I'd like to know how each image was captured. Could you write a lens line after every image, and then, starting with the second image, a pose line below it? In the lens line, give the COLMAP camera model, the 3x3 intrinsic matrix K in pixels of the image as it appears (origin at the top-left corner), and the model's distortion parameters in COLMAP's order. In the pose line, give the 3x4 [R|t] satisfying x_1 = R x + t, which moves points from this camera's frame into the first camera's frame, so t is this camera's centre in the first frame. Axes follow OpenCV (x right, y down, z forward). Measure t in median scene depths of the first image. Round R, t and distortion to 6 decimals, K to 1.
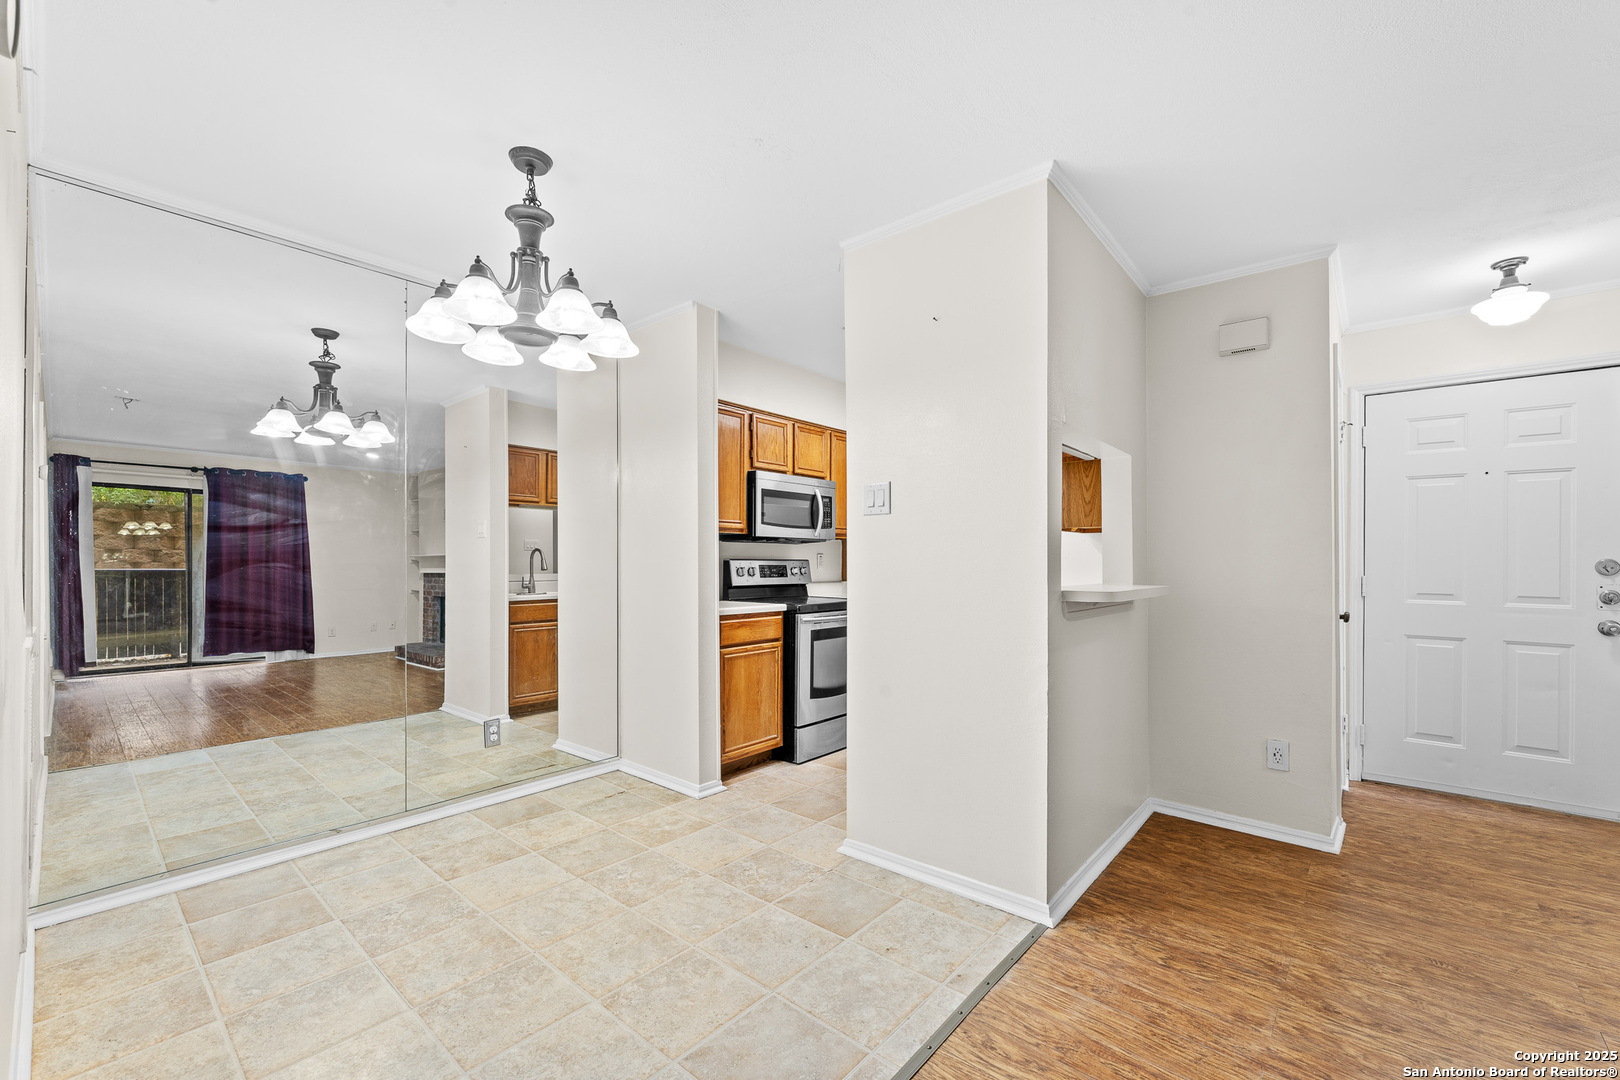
lens RADIAL K [[634.3, 0, 794.1], [0, 634.3, 558.2], [0, 0, 1]] dist [-0.021101, 0.000064]
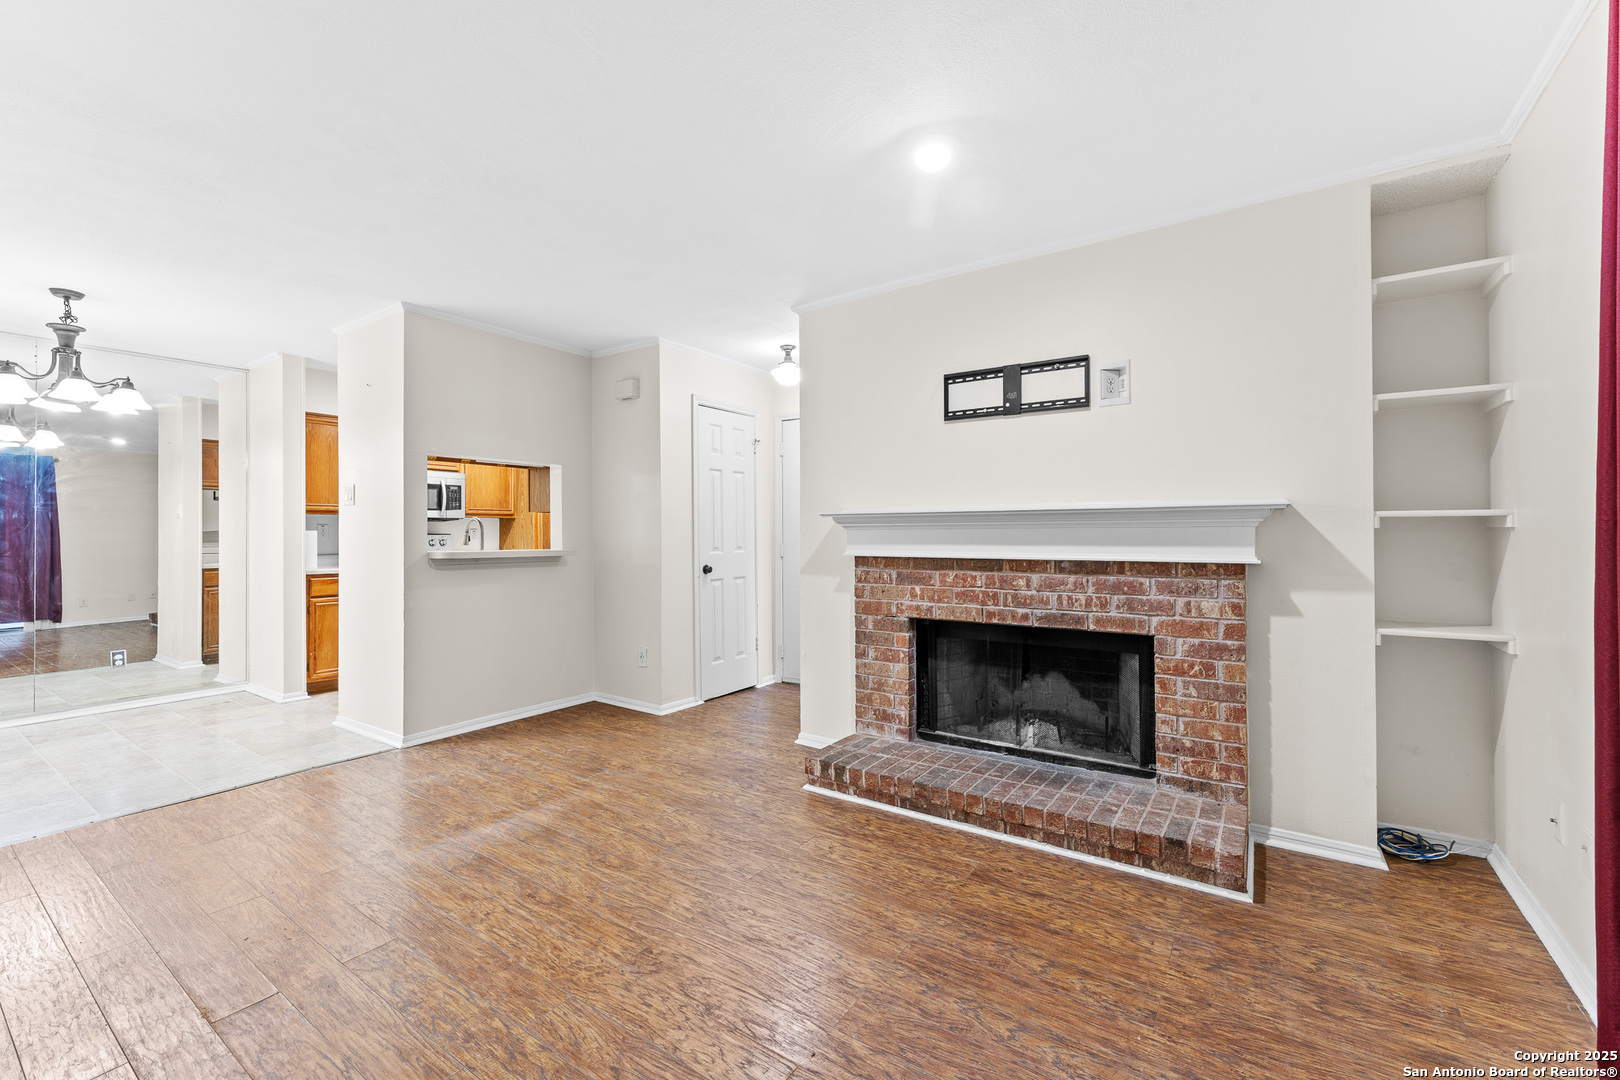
lens RADIAL K [[661.5, 0, 798.0], [0, 661.5, 527.6], [0, 0, 1]] dist [-0.003332, -0.000314]
pose [[0.988723, -0.000830, 0.149753, 0.932655], [0.001347, 0.999993, -0.003353, -0.003054], [-0.149749, 0.003517, 0.988718, -0.714879]]
